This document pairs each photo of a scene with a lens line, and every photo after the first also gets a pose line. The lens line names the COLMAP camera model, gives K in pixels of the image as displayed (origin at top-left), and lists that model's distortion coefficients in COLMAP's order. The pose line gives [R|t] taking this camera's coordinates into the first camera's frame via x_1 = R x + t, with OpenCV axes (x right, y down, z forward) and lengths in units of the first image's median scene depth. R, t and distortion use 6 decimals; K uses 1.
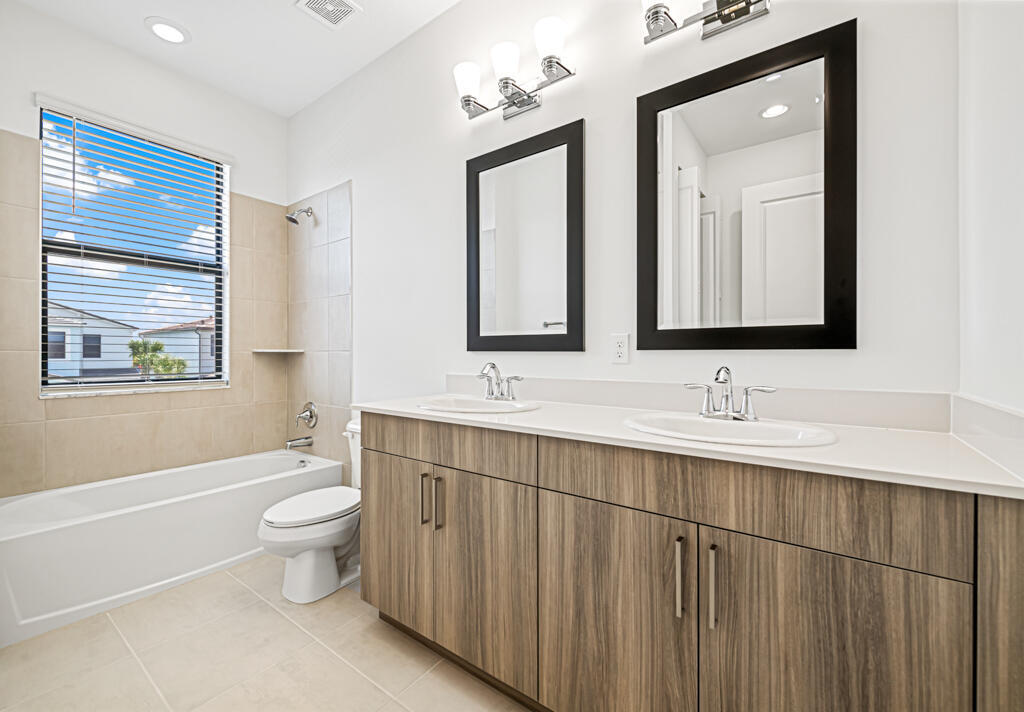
lens RADIAL K [[411.9, 0, 509.3], [0, 411.9, 353.6], [0, 0, 1]] dist [-0.014935, 0.000688]
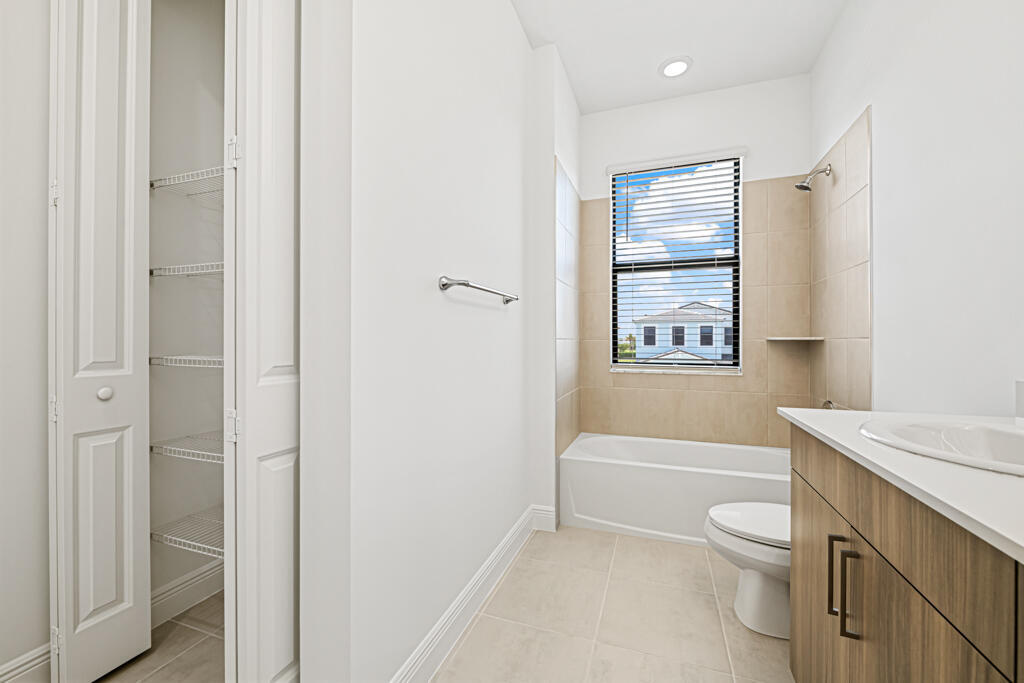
lens RADIAL K [[404.2, 0, 513.0], [0, 404.2, 341.2], [0, 0, 1]] dist [-0.005800, -0.000453]
pose [[0.286800, -0.000137, -0.957991, 0.119832], [-0.000728, 1.000000, -0.000361, -0.000370], [0.957990, 0.000801, 0.286799, 0.179754]]
